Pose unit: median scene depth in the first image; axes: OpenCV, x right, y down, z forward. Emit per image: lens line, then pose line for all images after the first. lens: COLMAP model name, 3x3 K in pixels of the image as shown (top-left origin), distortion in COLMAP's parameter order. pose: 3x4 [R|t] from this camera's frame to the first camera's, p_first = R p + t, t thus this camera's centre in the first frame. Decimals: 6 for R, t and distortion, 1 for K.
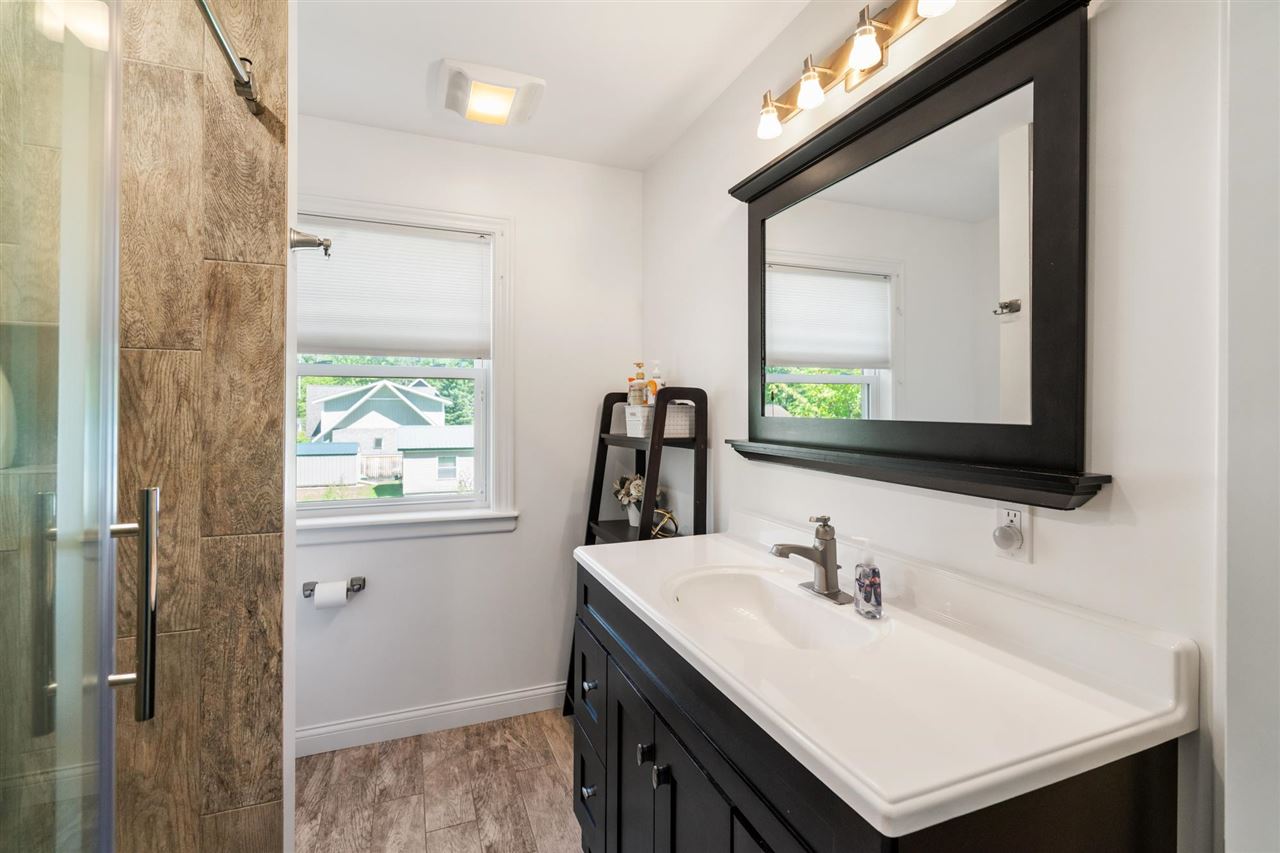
lens RADIAL K [[587.2, 0, 643.8], [0, 587.2, 424.0], [0, 0, 1]] dist [-0.003780, 0.000318]
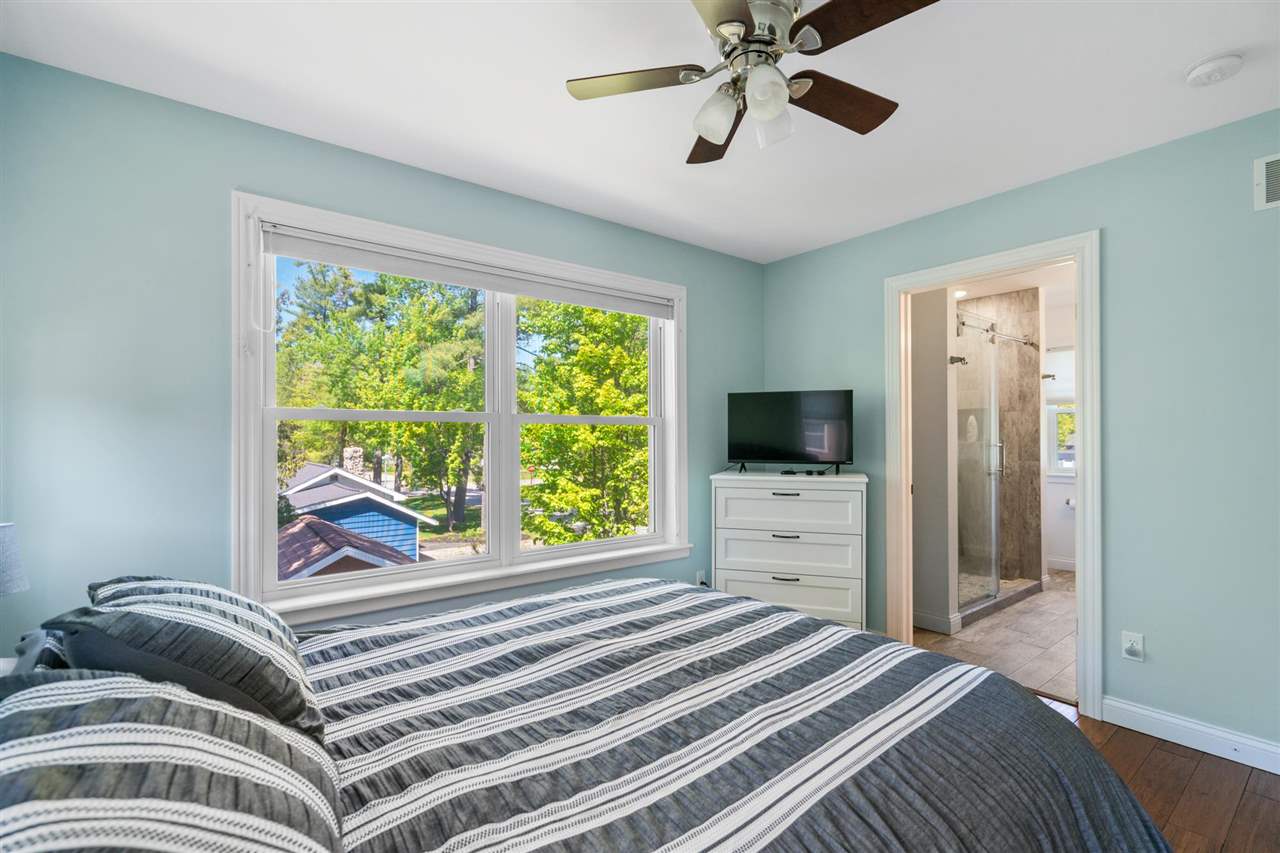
lens RADIAL K [[587.2, 0, 645.6], [0, 587.2, 428.7], [0, 0, 1]] dist [-0.003780, 0.000318]
pose [[0.317434, -0.007544, -0.948250, 2.050105], [0.010728, 0.999933, -0.004364, -0.021626], [0.948220, -0.008788, 0.317494, -2.456875]]
